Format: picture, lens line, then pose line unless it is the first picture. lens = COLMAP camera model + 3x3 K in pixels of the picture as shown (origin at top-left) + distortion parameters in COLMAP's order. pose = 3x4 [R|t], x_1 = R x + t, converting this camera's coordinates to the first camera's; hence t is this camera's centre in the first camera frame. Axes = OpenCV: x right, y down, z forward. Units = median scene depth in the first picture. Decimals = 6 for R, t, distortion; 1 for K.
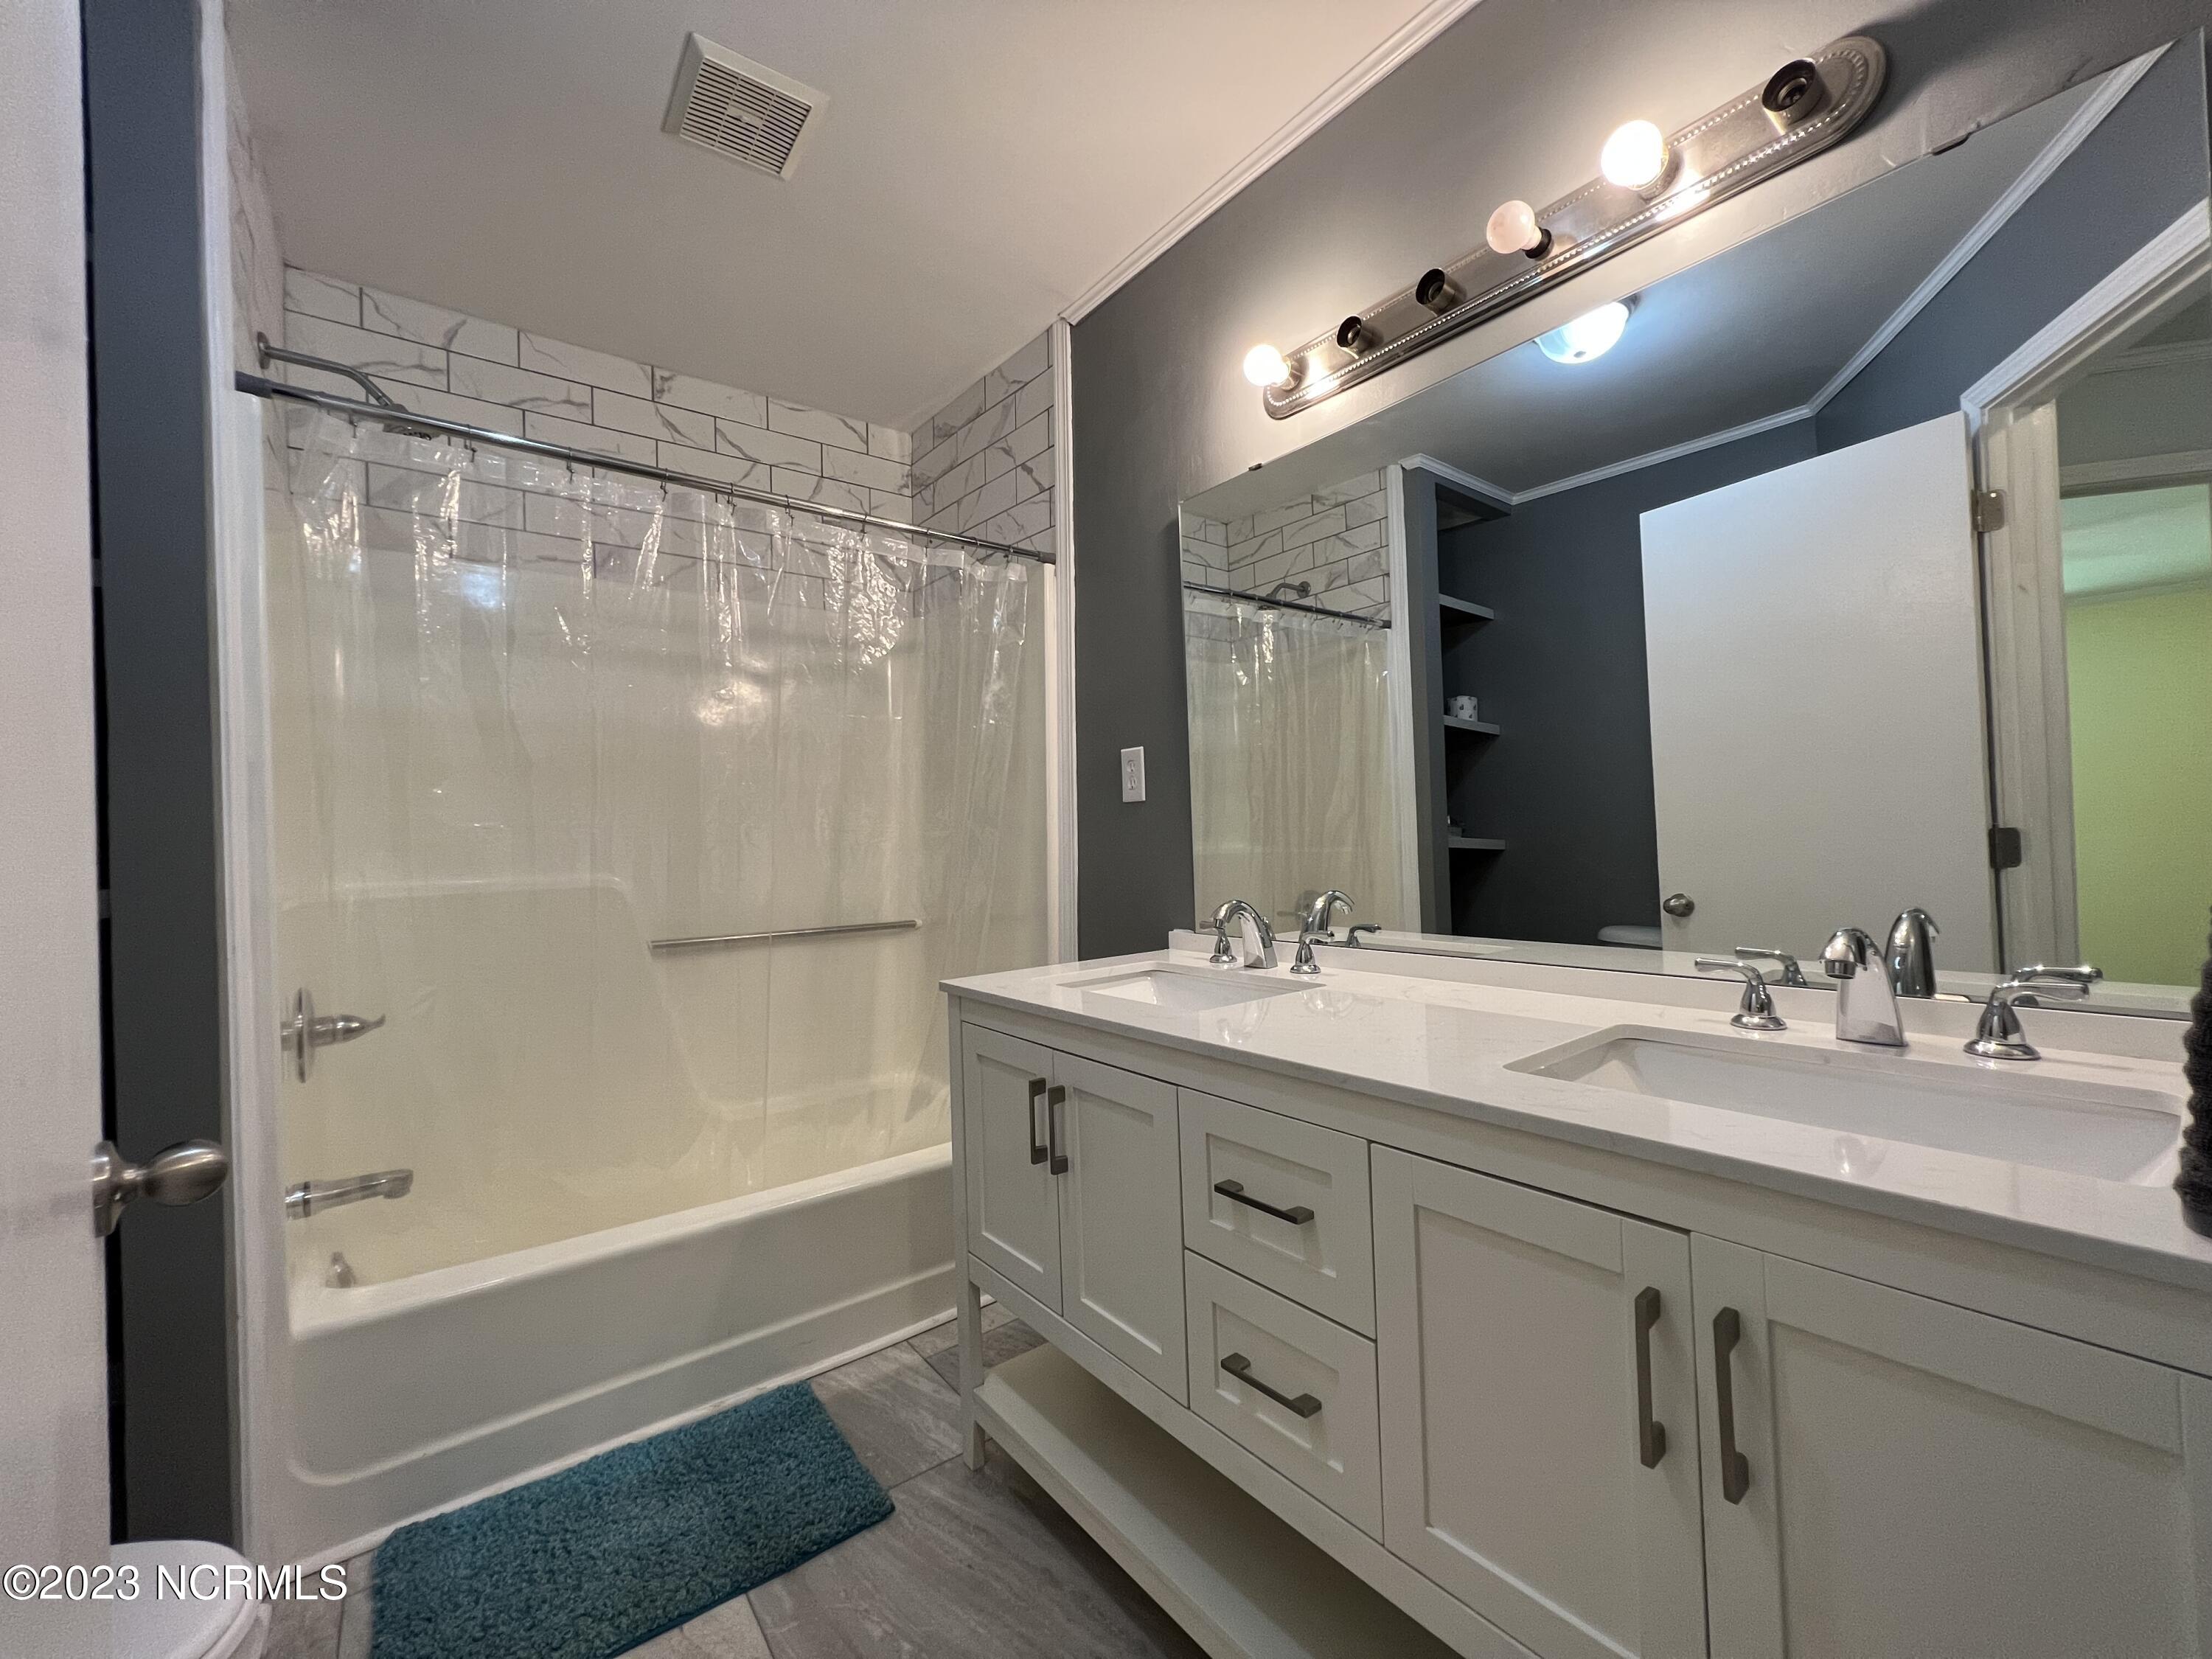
lens RADIAL K [[889.1, 0, 1107.0], [0, 889.1, 826.8], [0, 0, 1]] dist [0.001500, 0.000106]
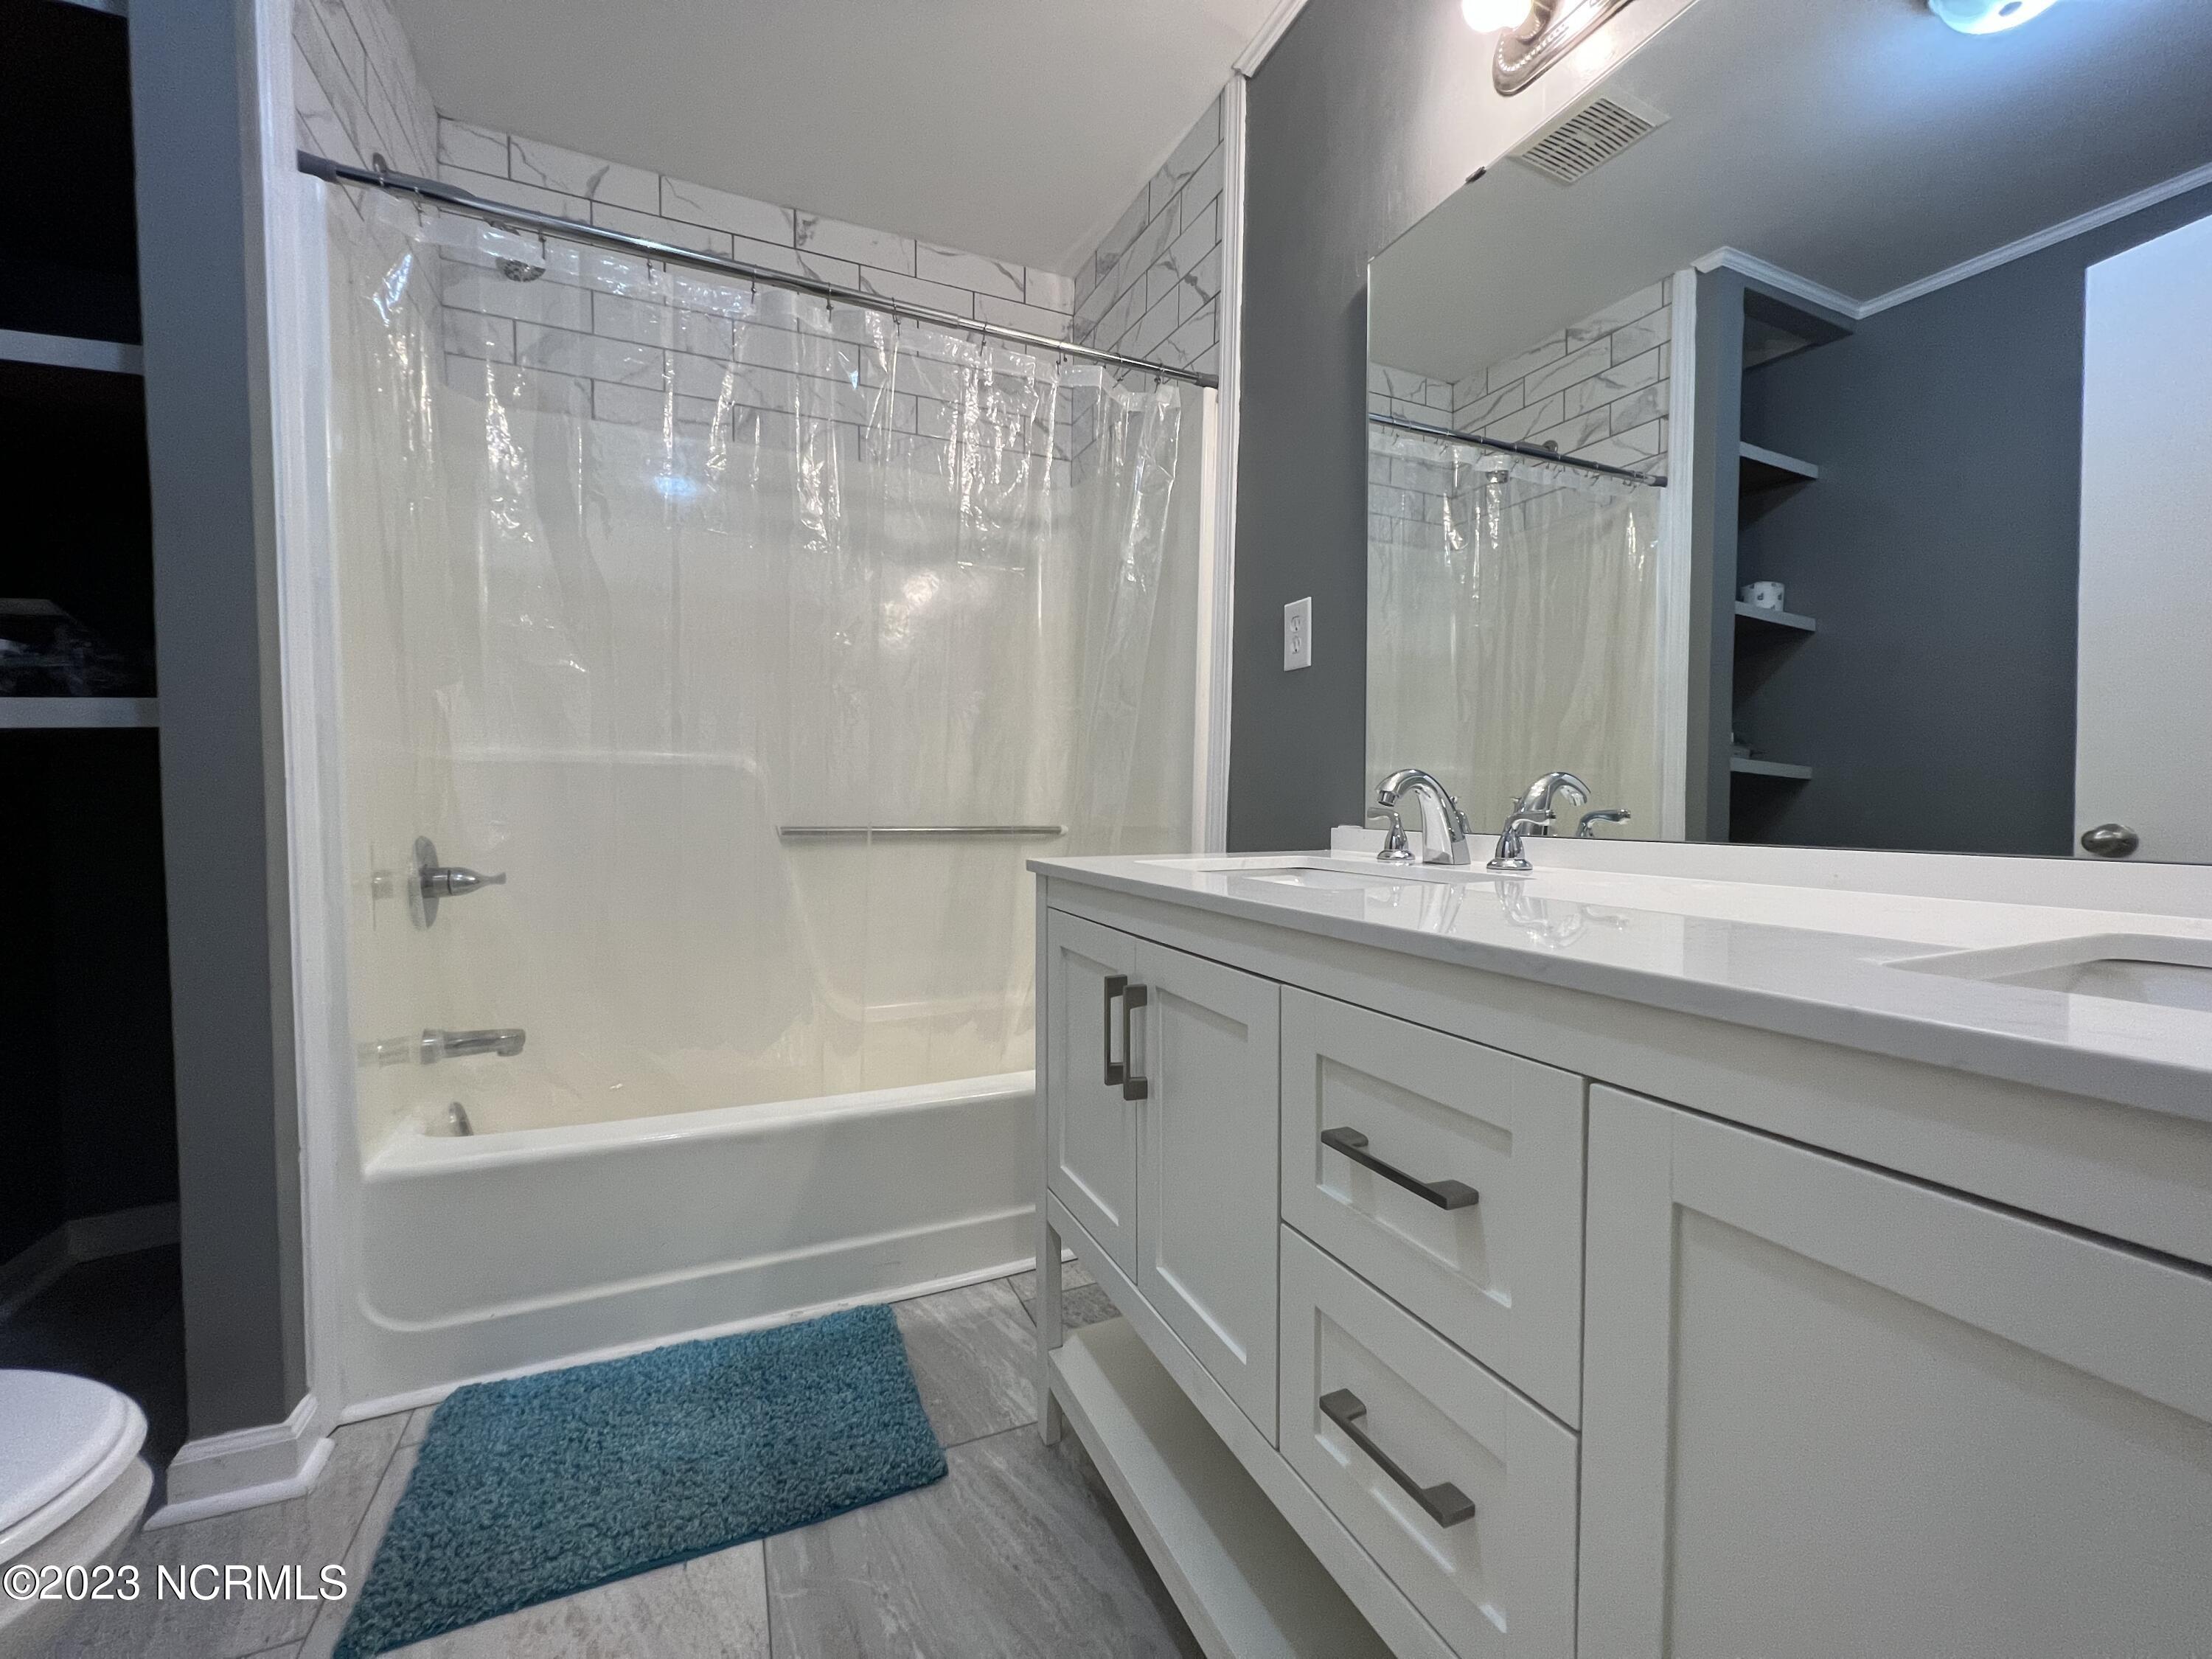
lens RADIAL K [[889.1, 0, 1107.0], [0, 889.1, 826.8], [0, 0, 1]] dist [0.001500, 0.000106]
pose [[0.971830, 0.042218, -0.231870, 0.057959], [-0.031035, 0.998182, 0.051668, 0.081184], [0.233630, -0.043017, 0.971374, 0.183718]]
